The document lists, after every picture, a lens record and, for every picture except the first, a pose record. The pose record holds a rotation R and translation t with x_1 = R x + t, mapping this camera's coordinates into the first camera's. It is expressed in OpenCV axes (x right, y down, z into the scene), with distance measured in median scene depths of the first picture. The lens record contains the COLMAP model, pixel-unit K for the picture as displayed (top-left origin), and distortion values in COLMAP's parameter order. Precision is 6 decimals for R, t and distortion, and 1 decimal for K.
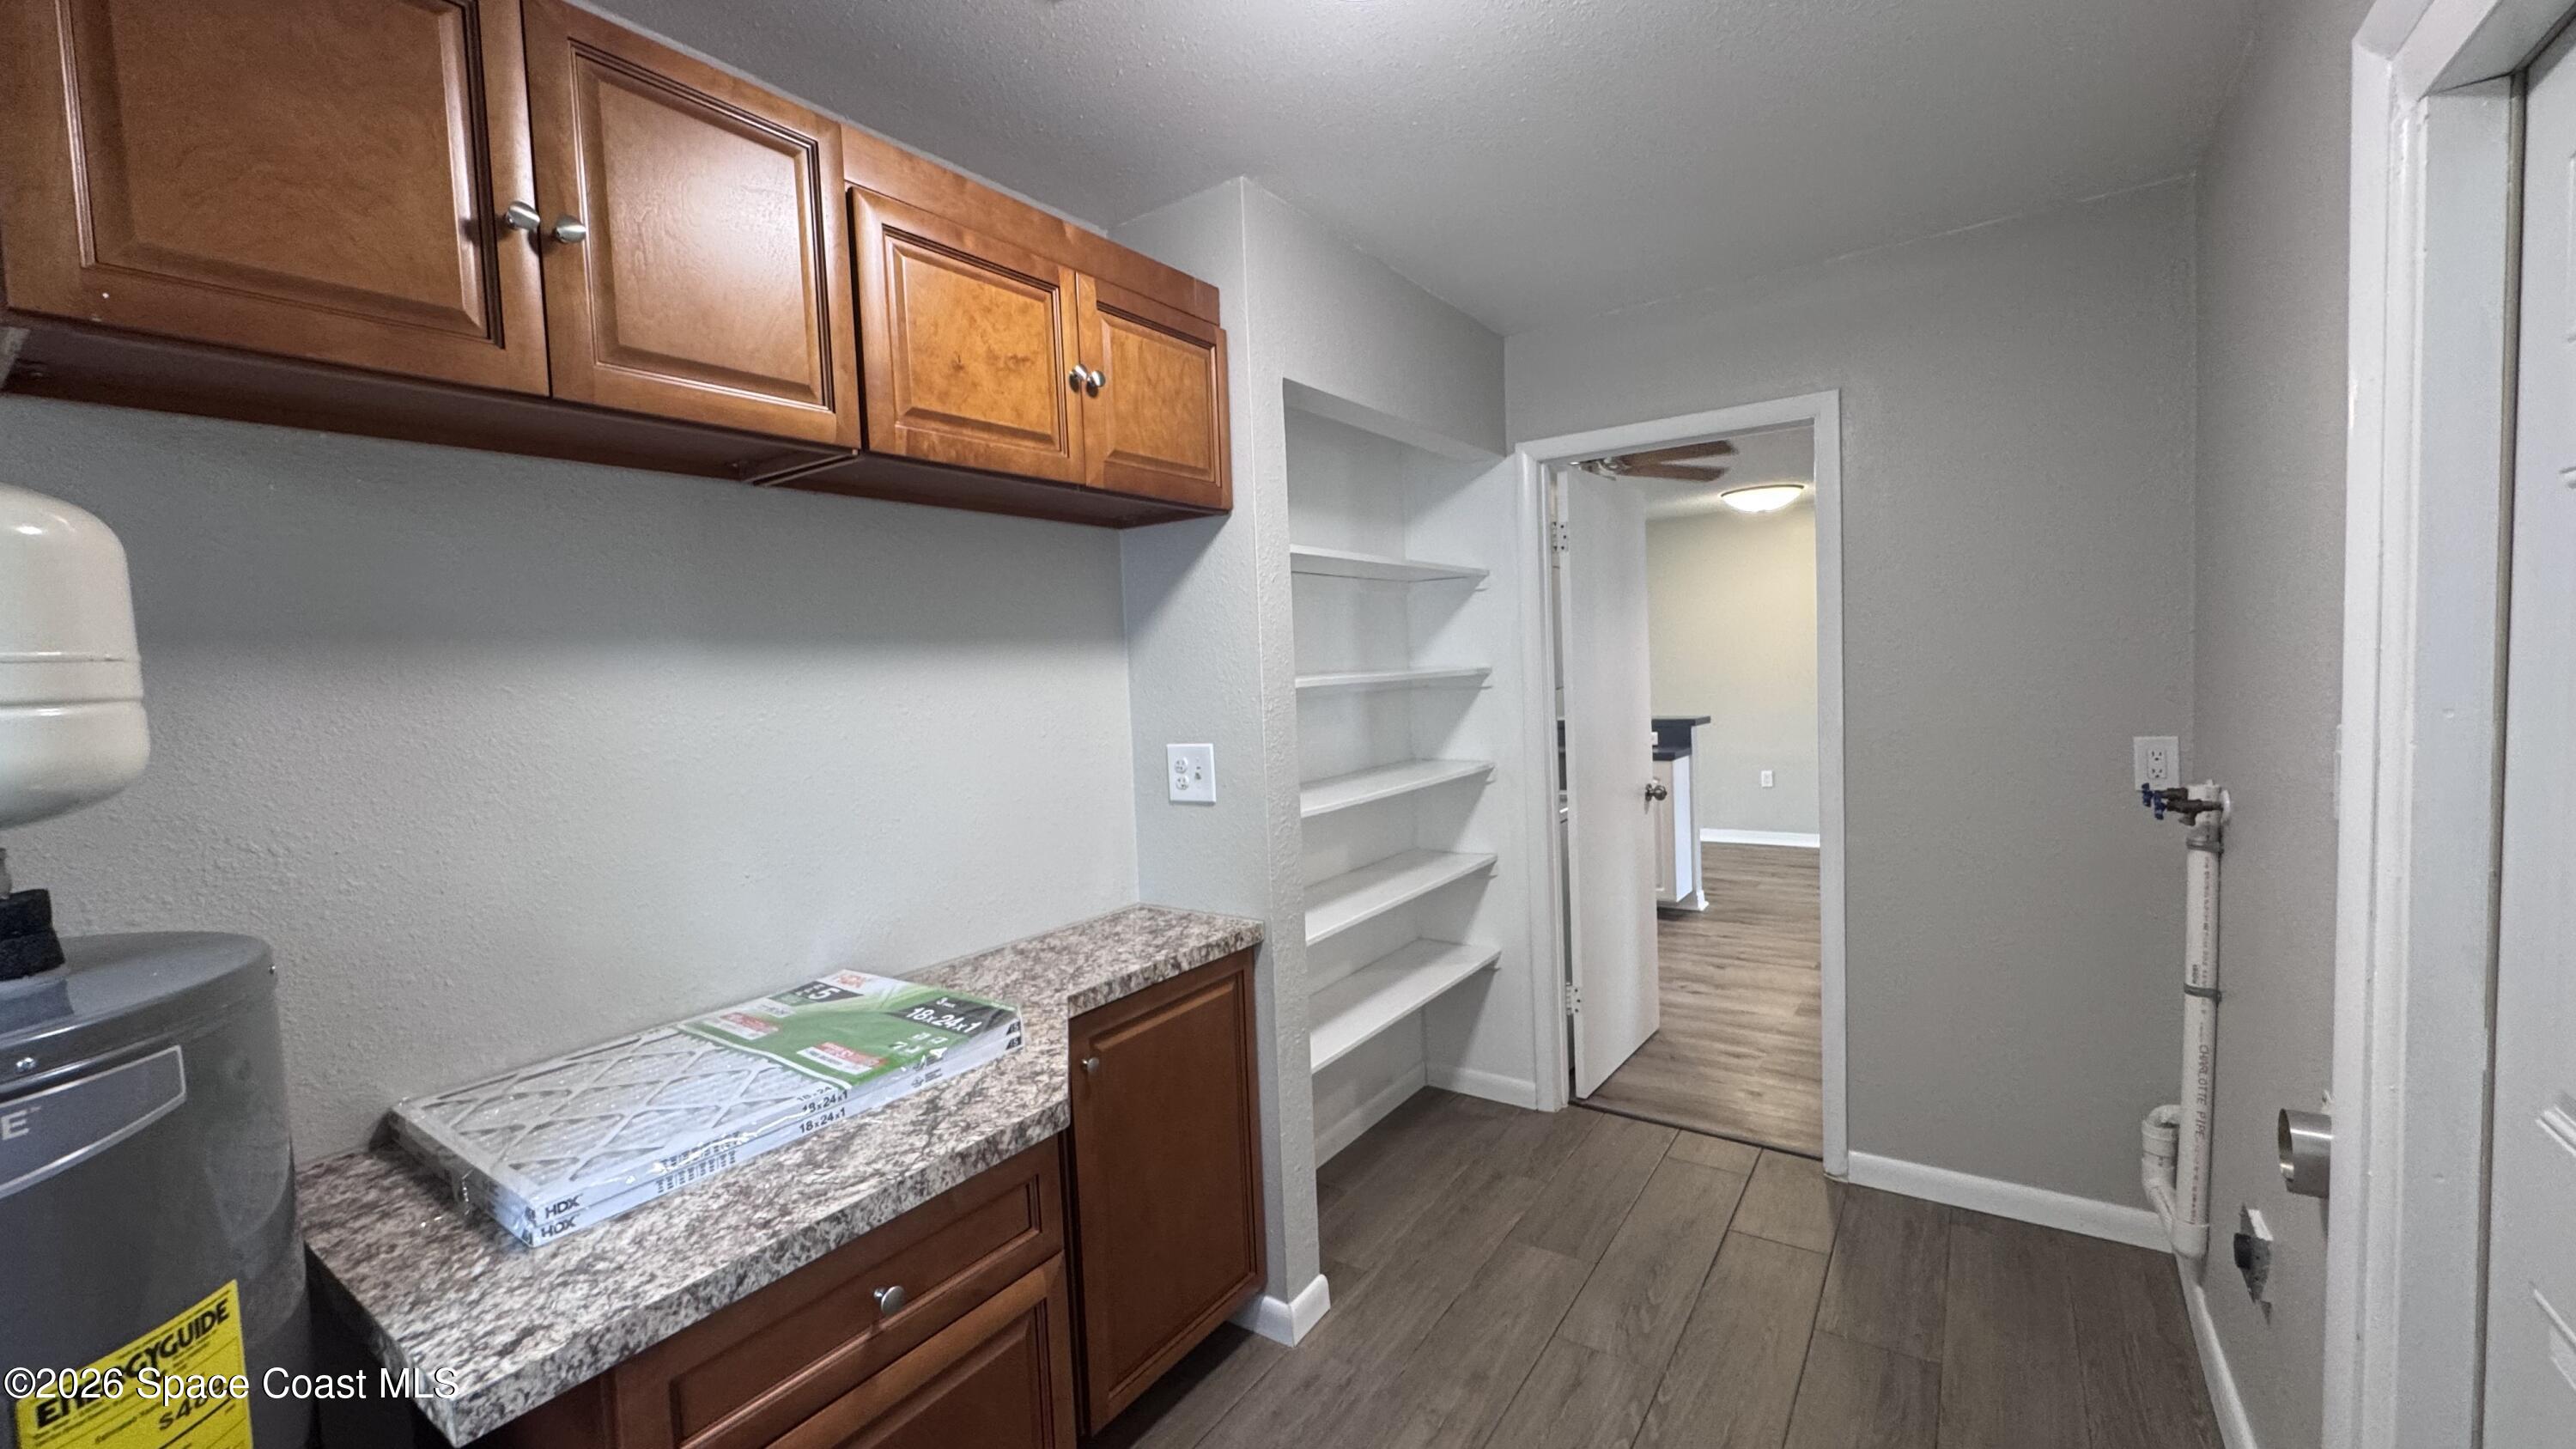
lens RADIAL K [[1030.4, 0, 1289.2], [0, 1030.4, 728.0], [0, 0, 1]] dist [-0.001899, -0.000572]
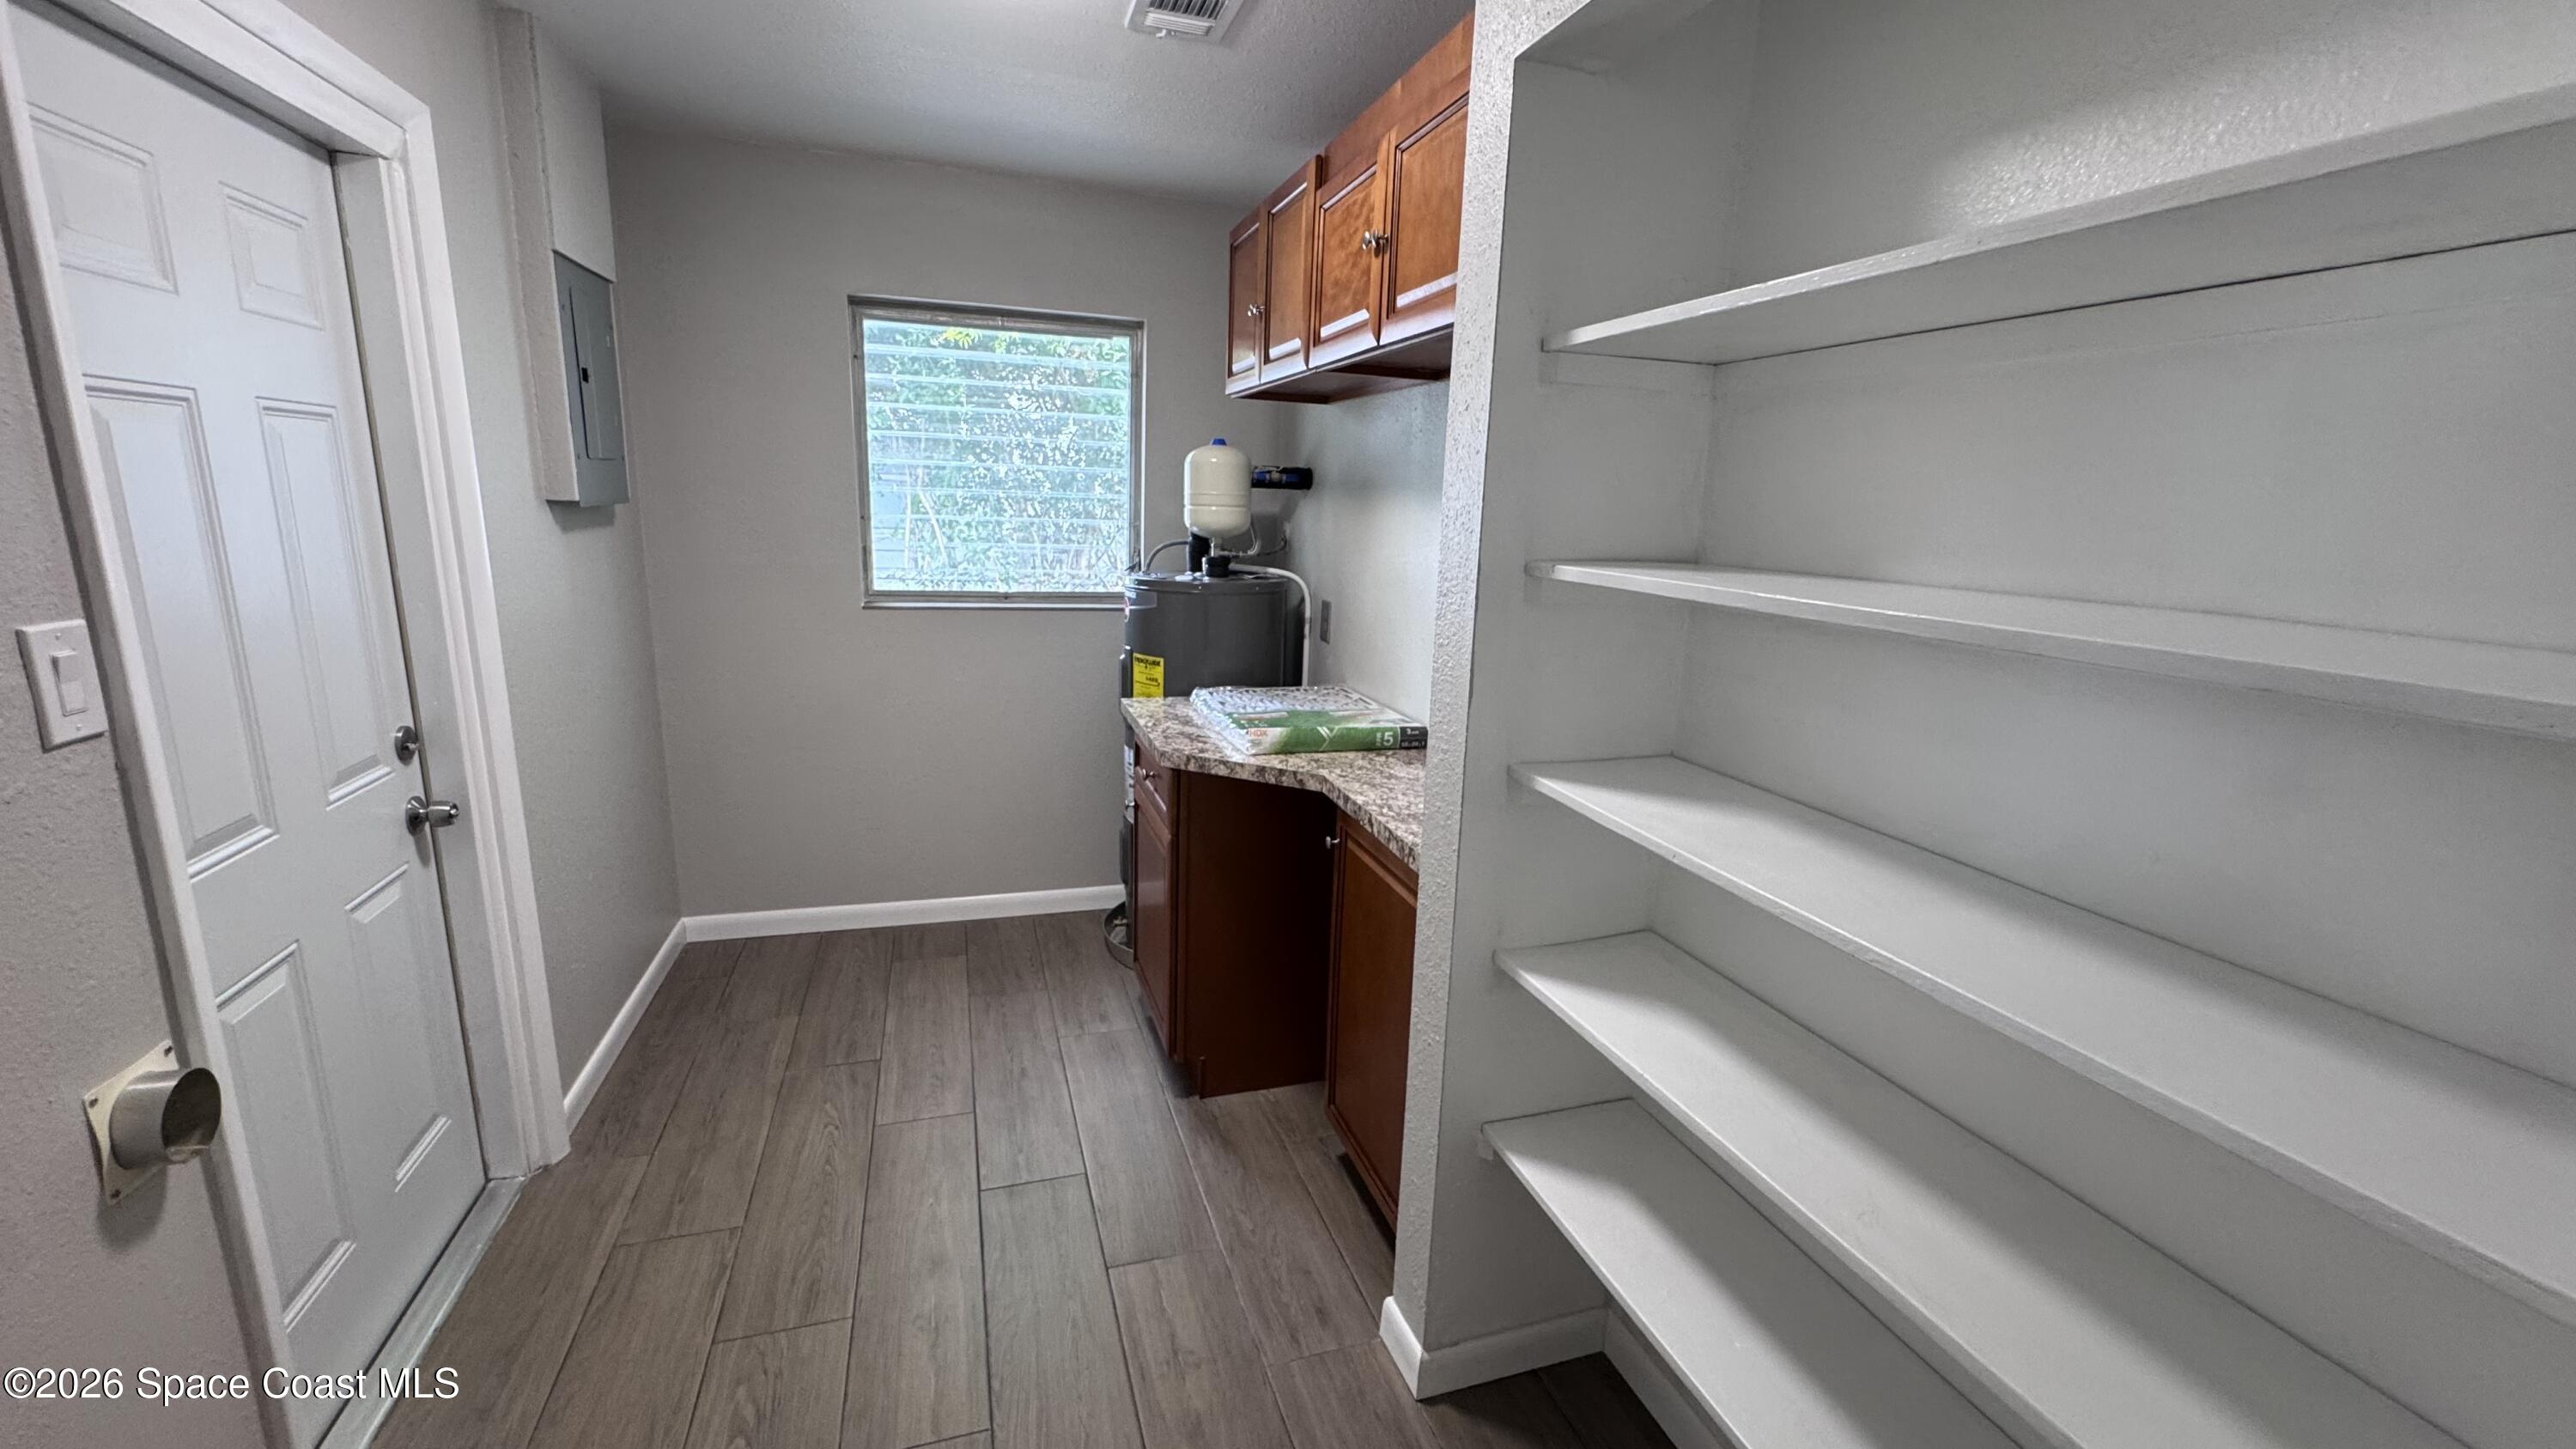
lens RADIAL K [[1030.4, 0, 1289.2], [0, 1030.4, 728.0], [0, 0, 1]] dist [-0.001899, -0.000572]
pose [[-0.609105, 0.193700, -0.769072, 0.723439], [-0.058994, 0.955964, 0.287494, -0.150048], [0.790893, 0.220485, -0.570855, 1.549950]]
